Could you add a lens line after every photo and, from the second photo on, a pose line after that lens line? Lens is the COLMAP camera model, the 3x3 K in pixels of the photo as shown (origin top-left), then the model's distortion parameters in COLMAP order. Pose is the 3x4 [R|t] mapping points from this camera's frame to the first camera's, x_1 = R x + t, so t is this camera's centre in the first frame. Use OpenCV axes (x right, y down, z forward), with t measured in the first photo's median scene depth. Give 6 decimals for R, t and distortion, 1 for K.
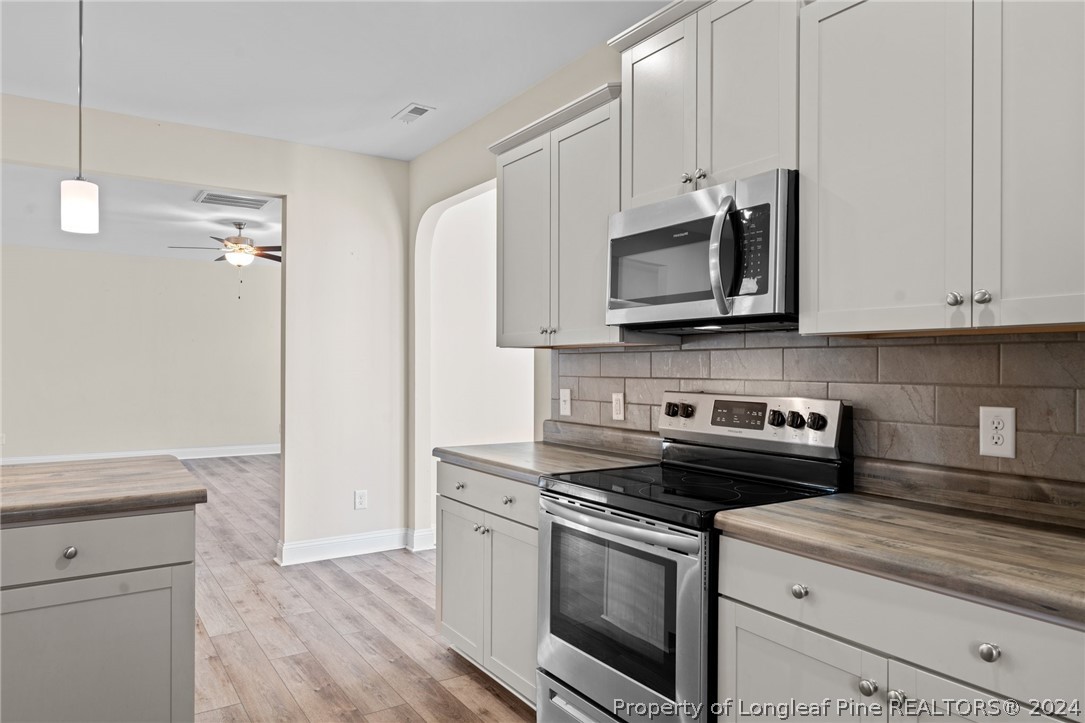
lens RADIAL K [[707.4, 0, 538.9], [0, 707.4, 367.2], [0, 0, 1]] dist [0.000861, 0.001176]
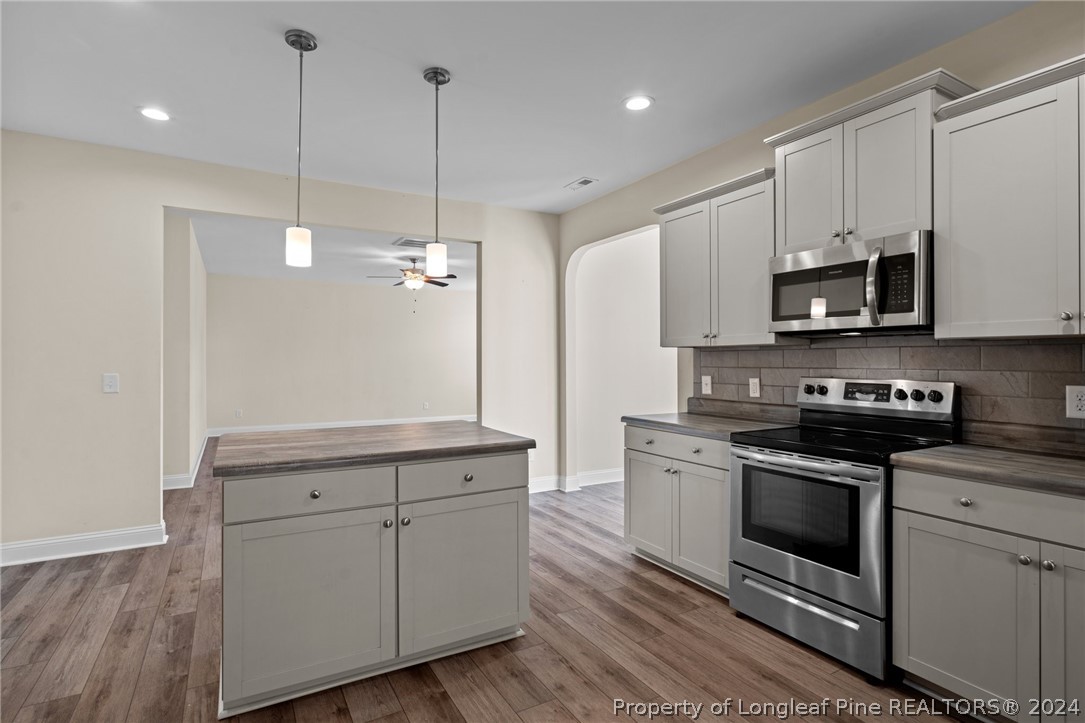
lens RADIAL K [[543.7, 0, 542.5], [0, 543.7, 361.5], [0, 0, 1]] dist [0.001693, 0.000103]
pose [[0.998454, -0.003832, -0.055454, -0.340825], [0.003881, 0.999992, 0.000779, -0.000855], [0.055450, -0.000993, 0.998461, -0.178083]]
